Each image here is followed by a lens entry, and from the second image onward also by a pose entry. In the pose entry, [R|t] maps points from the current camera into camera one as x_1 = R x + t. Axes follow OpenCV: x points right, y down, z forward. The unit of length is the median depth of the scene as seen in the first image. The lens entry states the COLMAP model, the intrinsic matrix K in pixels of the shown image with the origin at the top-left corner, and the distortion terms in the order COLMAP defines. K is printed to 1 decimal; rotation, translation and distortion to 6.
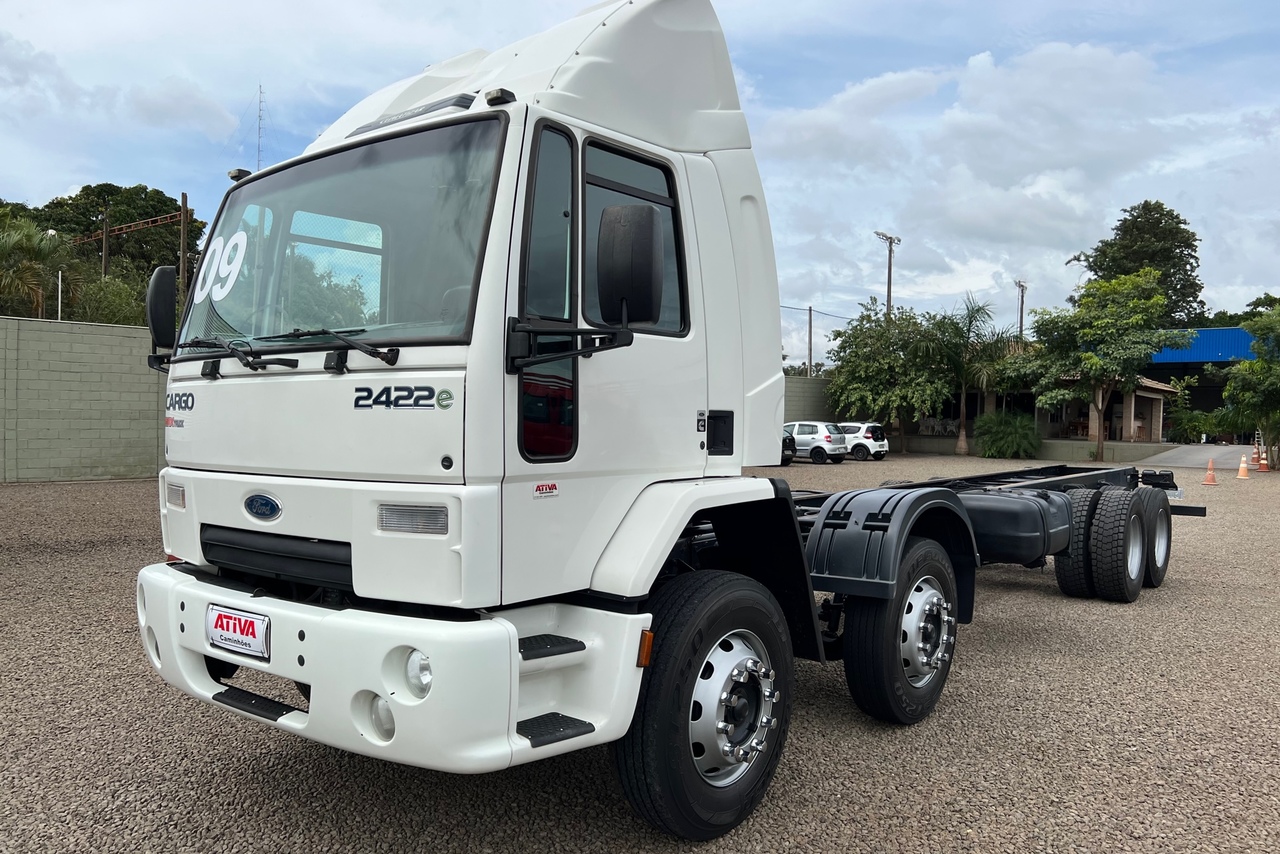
lens RADIAL K [[978.6, 0, 640.0], [0, 978.6, 427.0], [0, 0, 1]] dist [-0.004766, -0.001371]
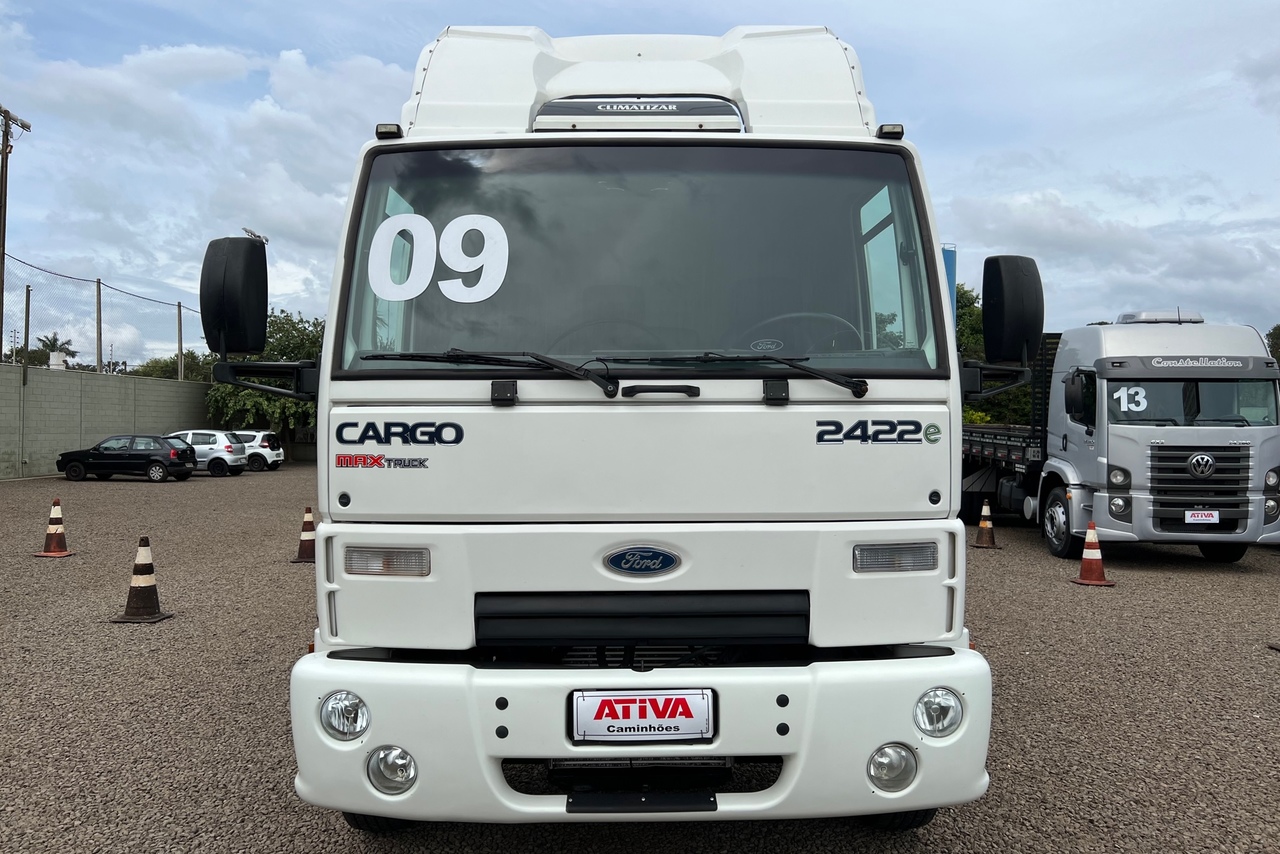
lens RADIAL K [[983.7, 0, 640.0], [0, 983.7, 427.0], [0, 0, 1]] dist [0.083450, 0.002384]
pose [[0.782979, -0.008765, 0.621986, -0.943778], [0.011879, 0.999929, -0.000863, -0.033651], [-0.621934, 0.008064, 0.783028, 0.352911]]
